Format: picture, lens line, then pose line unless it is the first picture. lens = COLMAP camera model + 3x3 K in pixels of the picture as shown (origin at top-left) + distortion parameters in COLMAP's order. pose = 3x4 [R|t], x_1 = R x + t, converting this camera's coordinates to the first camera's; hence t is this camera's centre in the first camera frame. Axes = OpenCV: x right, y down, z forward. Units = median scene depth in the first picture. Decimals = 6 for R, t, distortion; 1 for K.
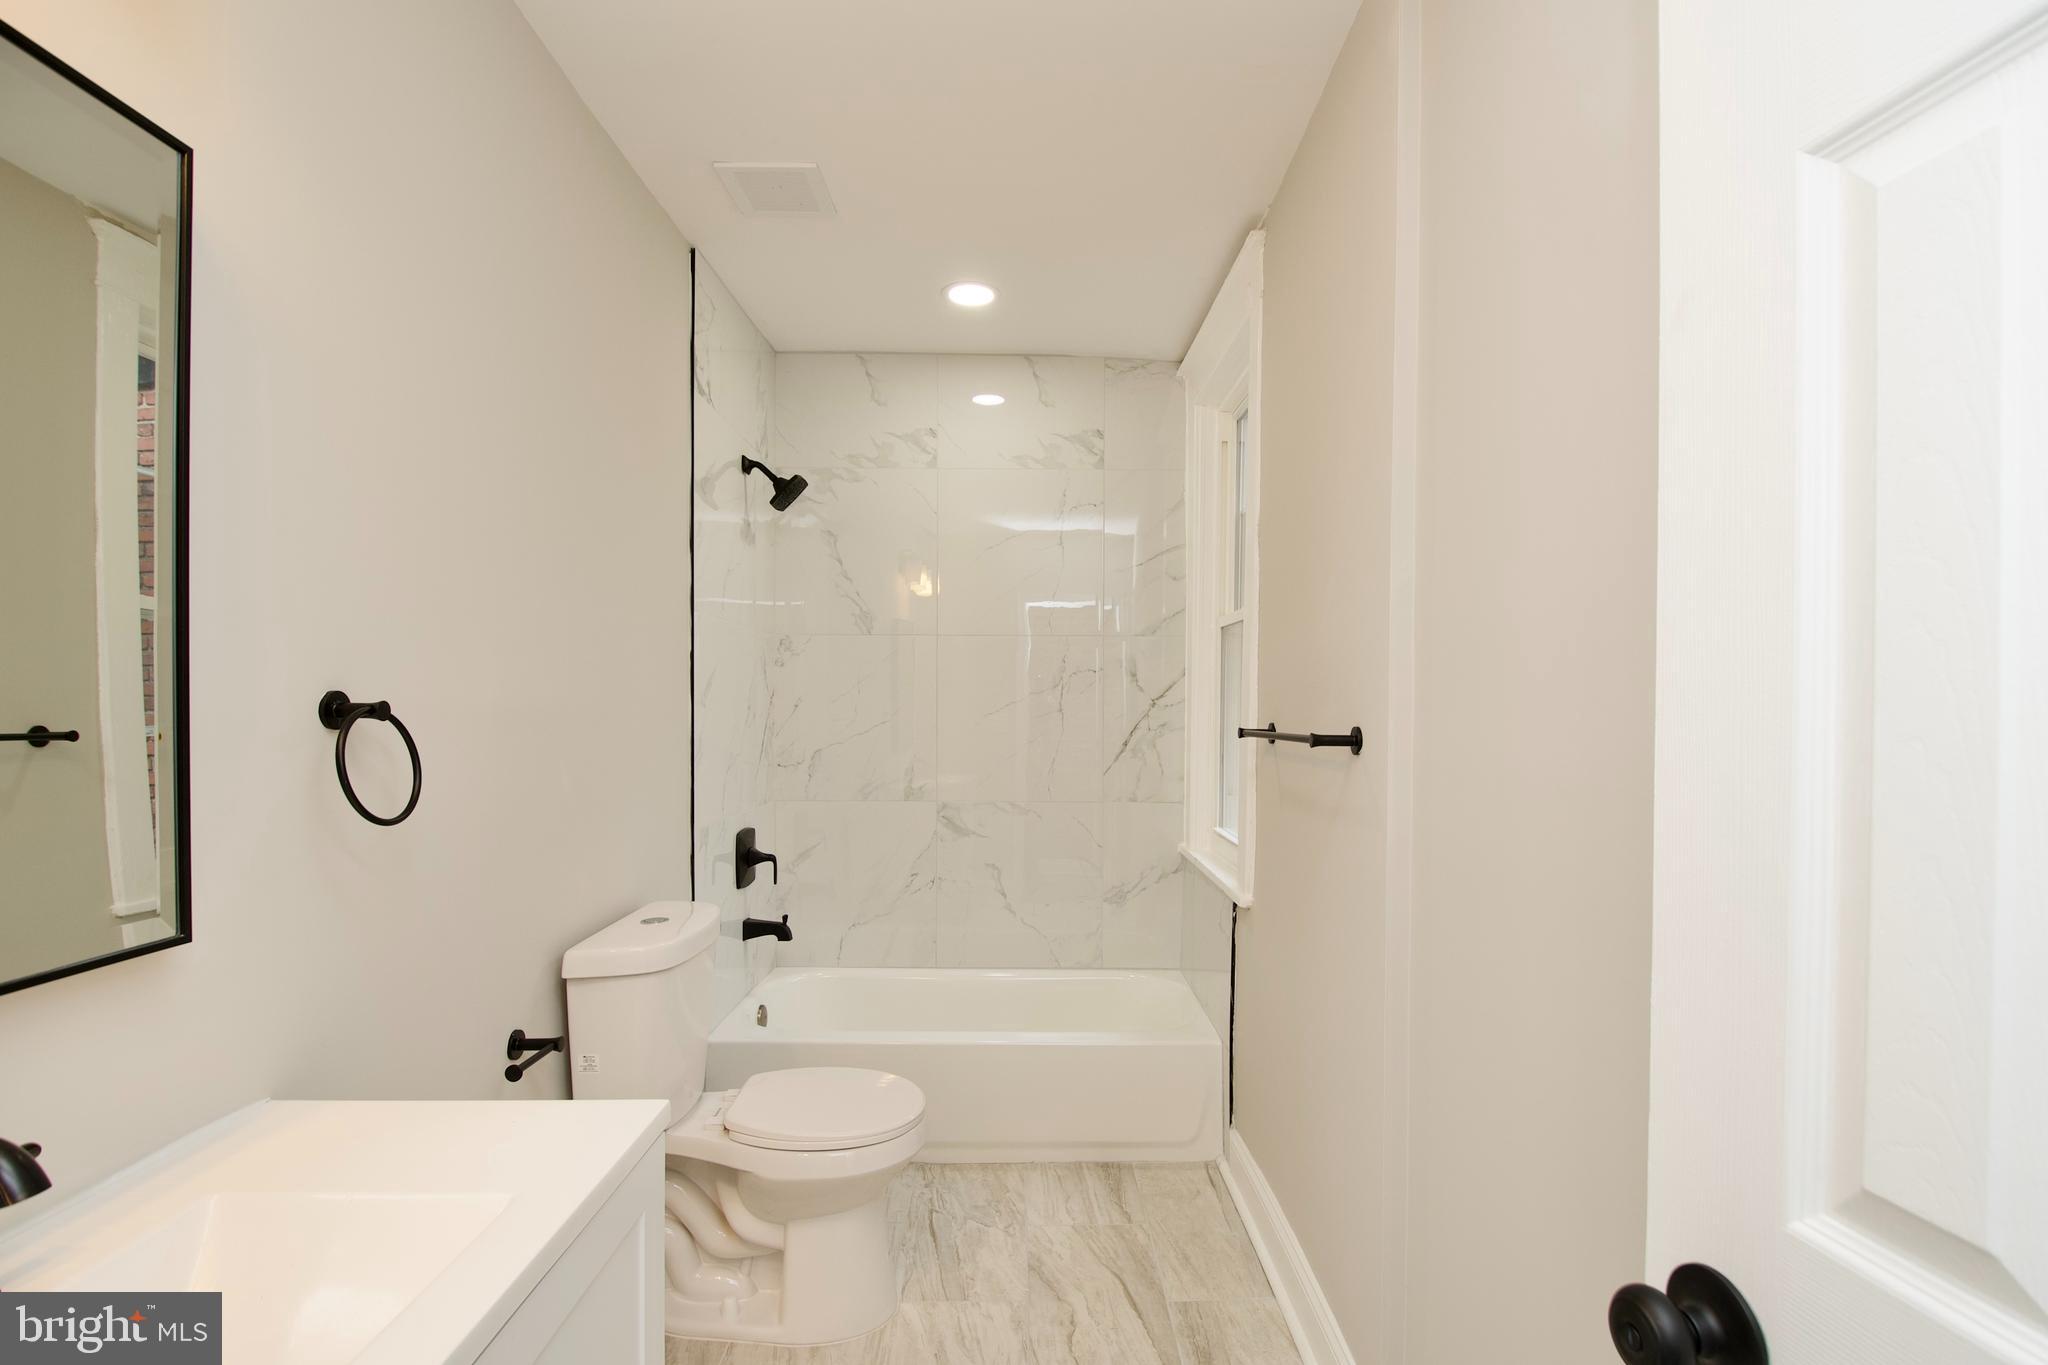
lens RADIAL K [[942.8, 0, 1036.1], [0, 942.8, 715.9], [0, 0, 1]] dist [0.017447, -0.021270]
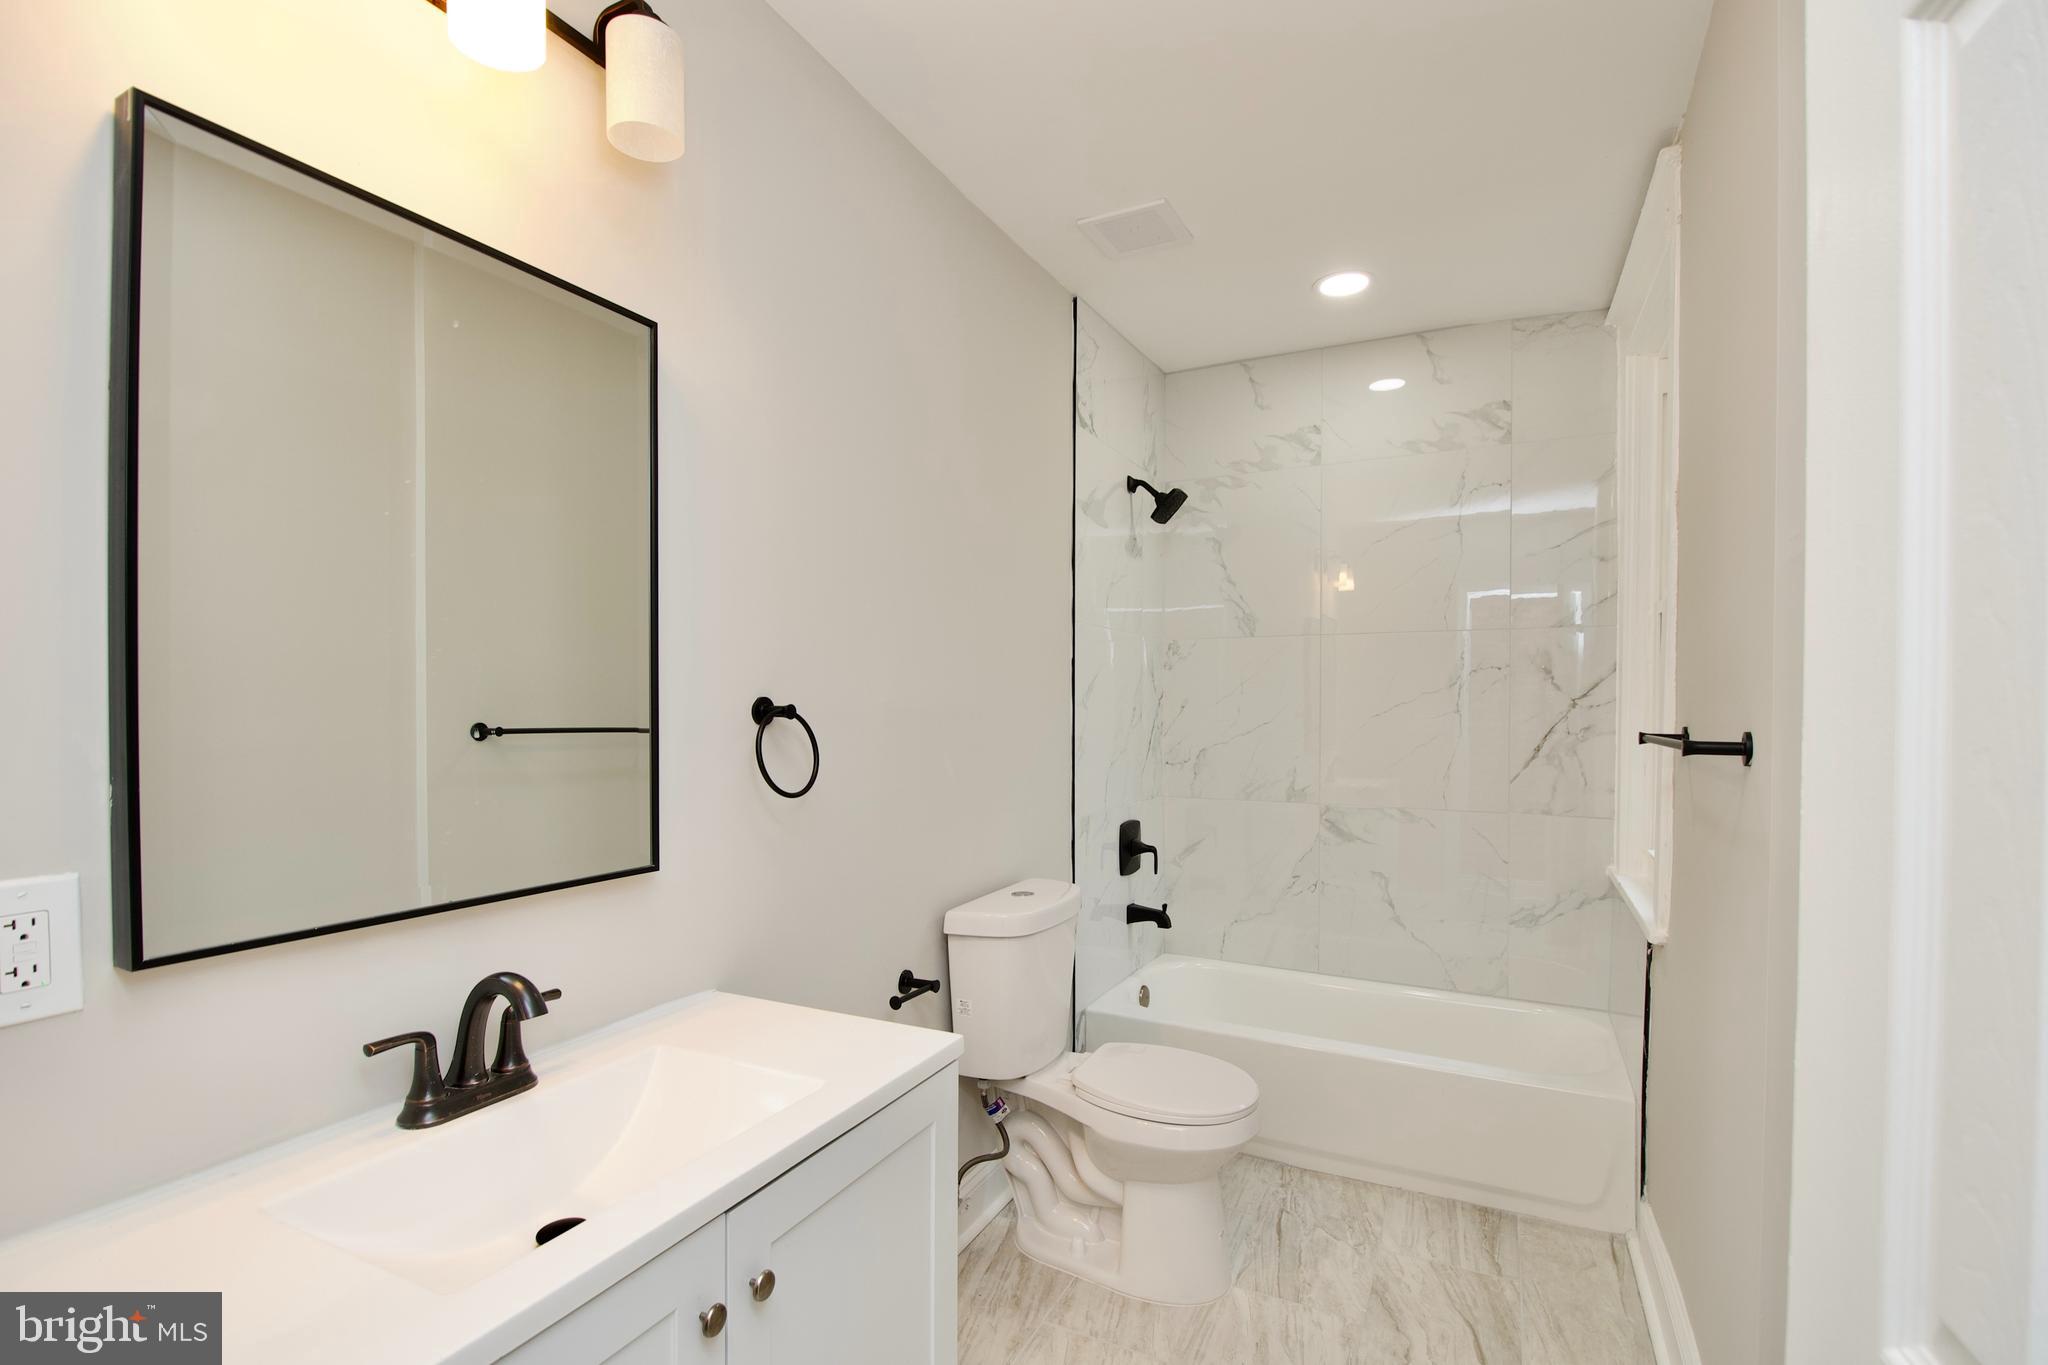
lens RADIAL K [[942.8, 0, 1036.1], [0, 942.8, 715.9], [0, 0, 1]] dist [0.017447, -0.021270]
pose [[0.888130, 0.003474, -0.459579, 0.106872], [-0.003750, 0.999993, 0.000313, -0.000421], [0.459577, 0.001446, 0.888137, -0.011062]]
